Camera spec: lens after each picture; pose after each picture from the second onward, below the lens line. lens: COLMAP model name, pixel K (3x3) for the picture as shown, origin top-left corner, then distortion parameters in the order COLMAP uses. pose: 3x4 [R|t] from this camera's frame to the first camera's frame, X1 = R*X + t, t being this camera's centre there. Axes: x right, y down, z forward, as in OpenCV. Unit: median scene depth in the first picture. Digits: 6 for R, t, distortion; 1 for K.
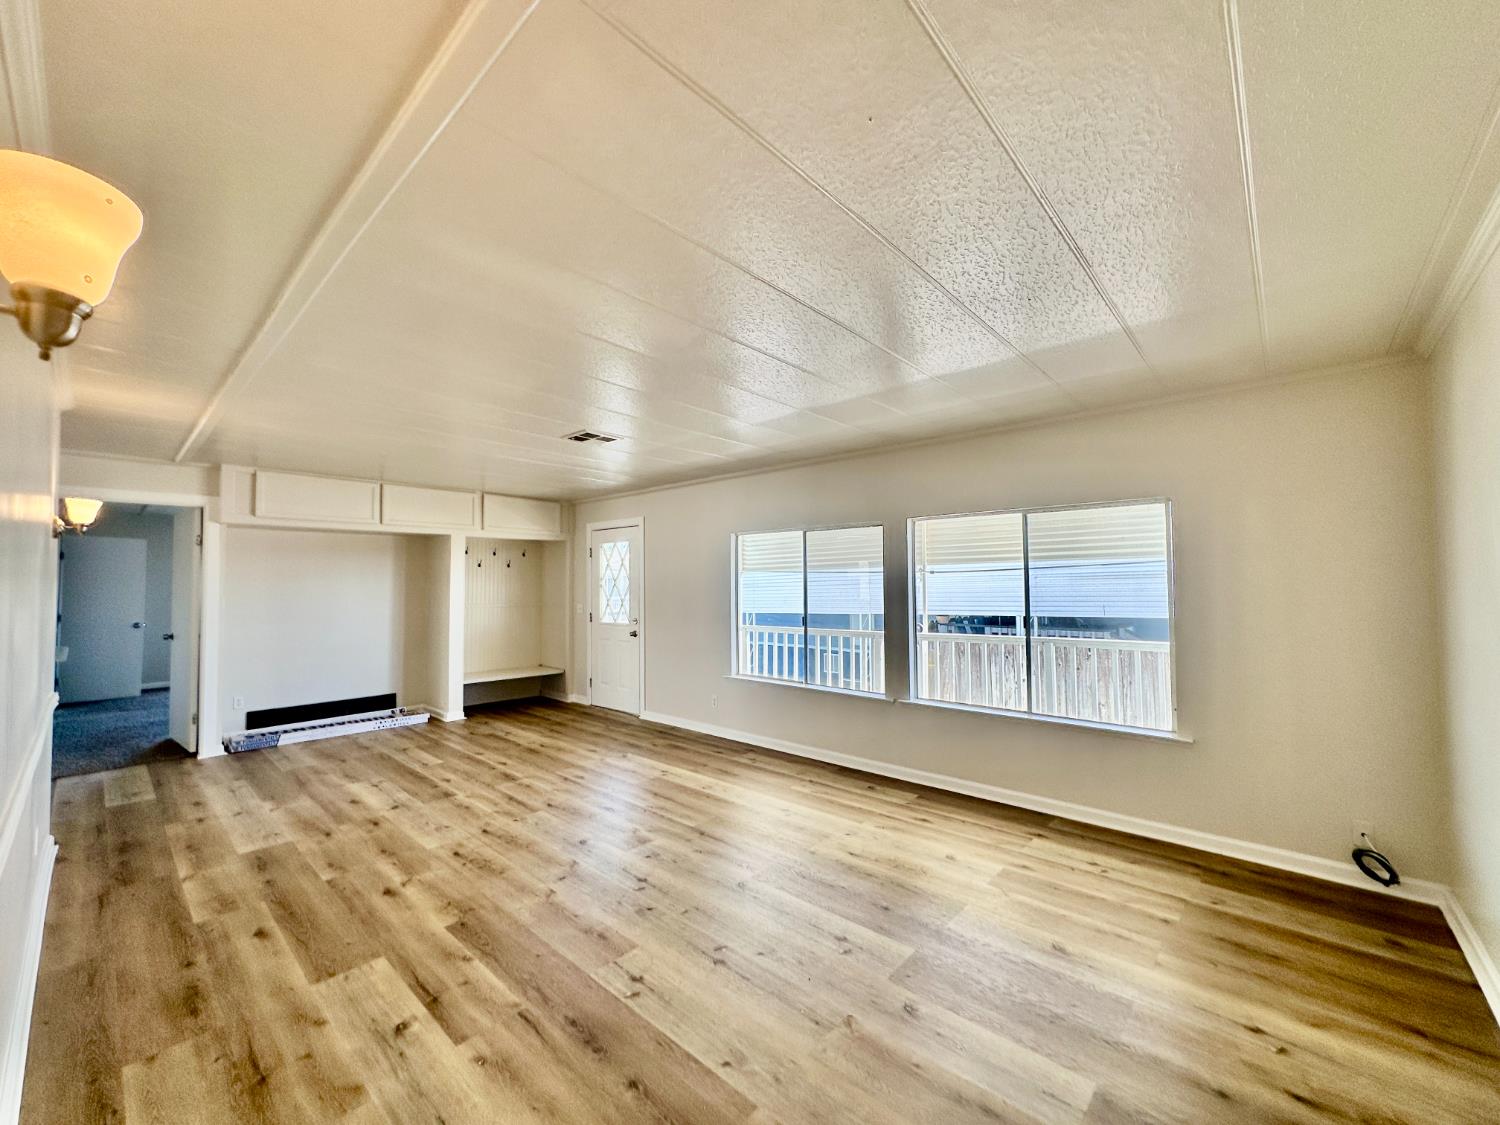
lens RADIAL K [[600.2, 0, 765.6], [0, 600.2, 562.3], [0, 0, 1]] dist [0.000946, 0.000763]
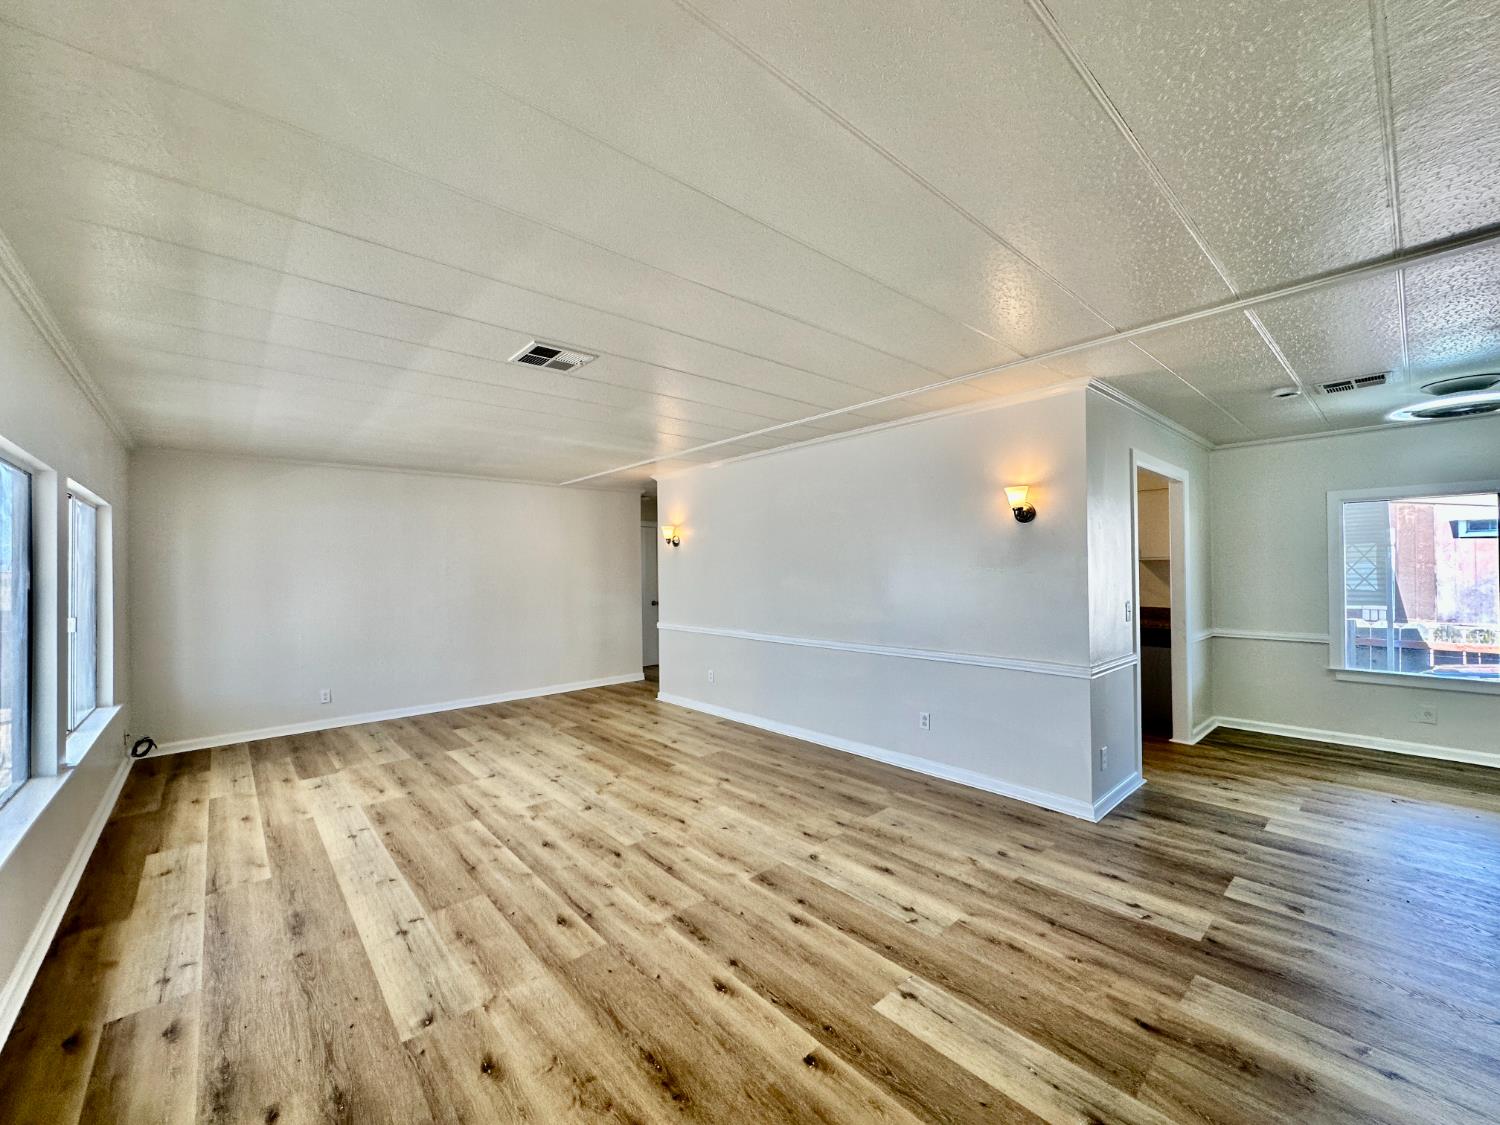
lens RADIAL K [[600.2, 0, 754.2], [0, 600.2, 563.4], [0, 0, 1]] dist [0.000946, 0.000763]
pose [[-0.992134, 0.021063, 0.123396, -0.667466], [0.015693, 0.998894, -0.044333, 0.071734], [-0.124193, -0.042047, -0.991367, 1.842646]]
